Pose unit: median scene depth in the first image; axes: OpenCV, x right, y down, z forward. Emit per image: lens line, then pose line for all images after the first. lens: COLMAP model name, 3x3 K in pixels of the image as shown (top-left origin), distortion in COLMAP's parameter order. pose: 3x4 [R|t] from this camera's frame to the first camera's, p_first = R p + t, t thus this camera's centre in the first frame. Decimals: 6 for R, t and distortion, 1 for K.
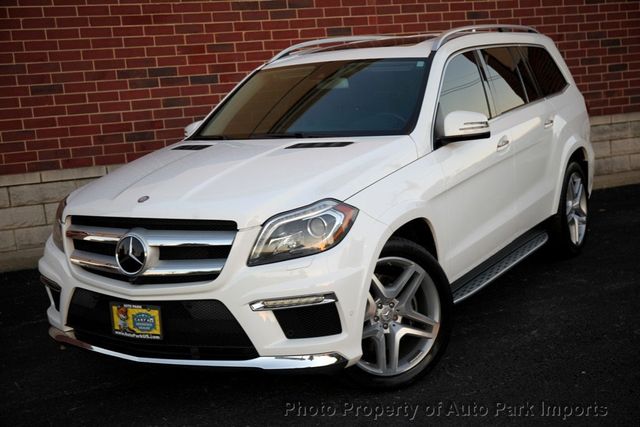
lens RADIAL K [[955.3, 0, 350.0], [0, 955.3, 229.9], [0, 0, 1]] dist [0.048421, 0.063762]
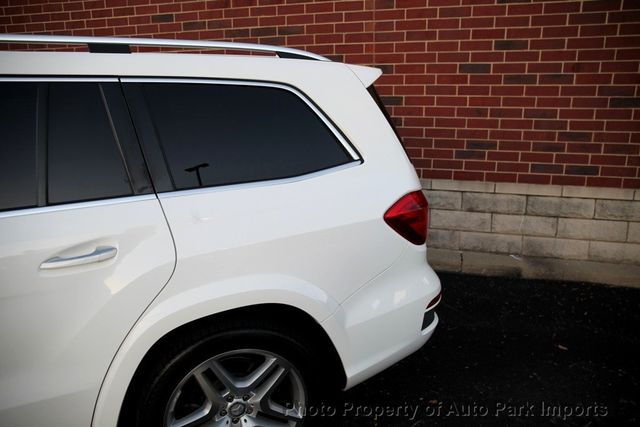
lens RADIAL K [[475.4, 0, 316.8], [0, 475.4, 225.5], [0, 0, 1]] dist [-0.107073, 0.096592]
pose [[0.762264, 0.228500, -0.605592, 0.452915], [-0.152885, 0.972702, 0.174579, -0.192451], [0.628952, -0.040489, 0.776389, 0.948326]]
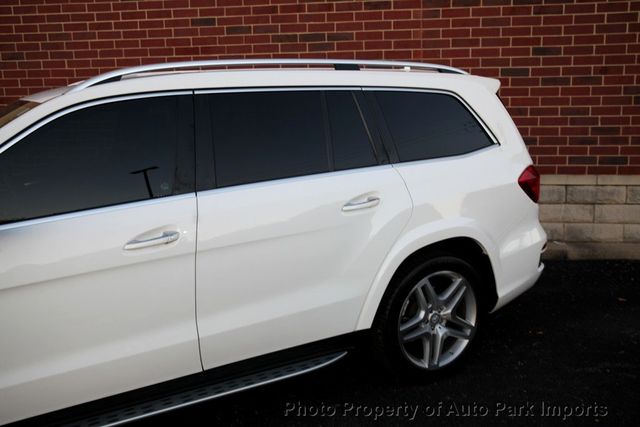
lens RADIAL K [[618.0, 0, 318.5], [0, 618.0, 225.3], [0, 0, 1]] dist [-0.079037, 0.144458]
pose [[0.844860, 0.157863, -0.511167, 0.440855], [-0.128556, 0.987383, 0.092454, -0.140772], [0.519313, -0.012397, 0.854494, 0.632340]]
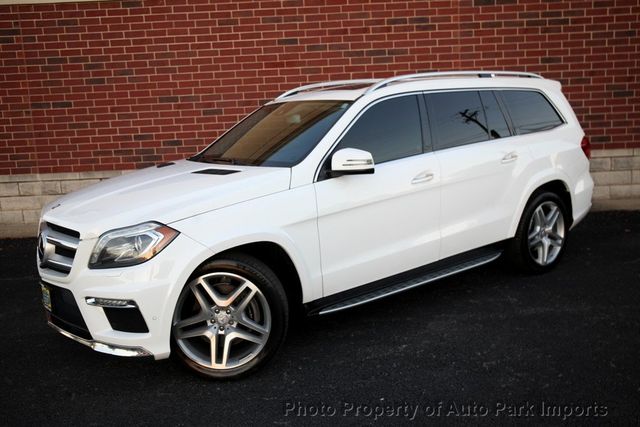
lens RADIAL K [[618.0, 0, 318.5], [0, 618.0, 225.3], [0, 0, 1]] dist [-0.079037, 0.144458]
pose [[0.908393, 0.105232, -0.404659, 0.326721], [-0.085077, 0.994083, 0.067528, -0.066304], [0.409370, -0.026915, 0.911971, 0.252861]]
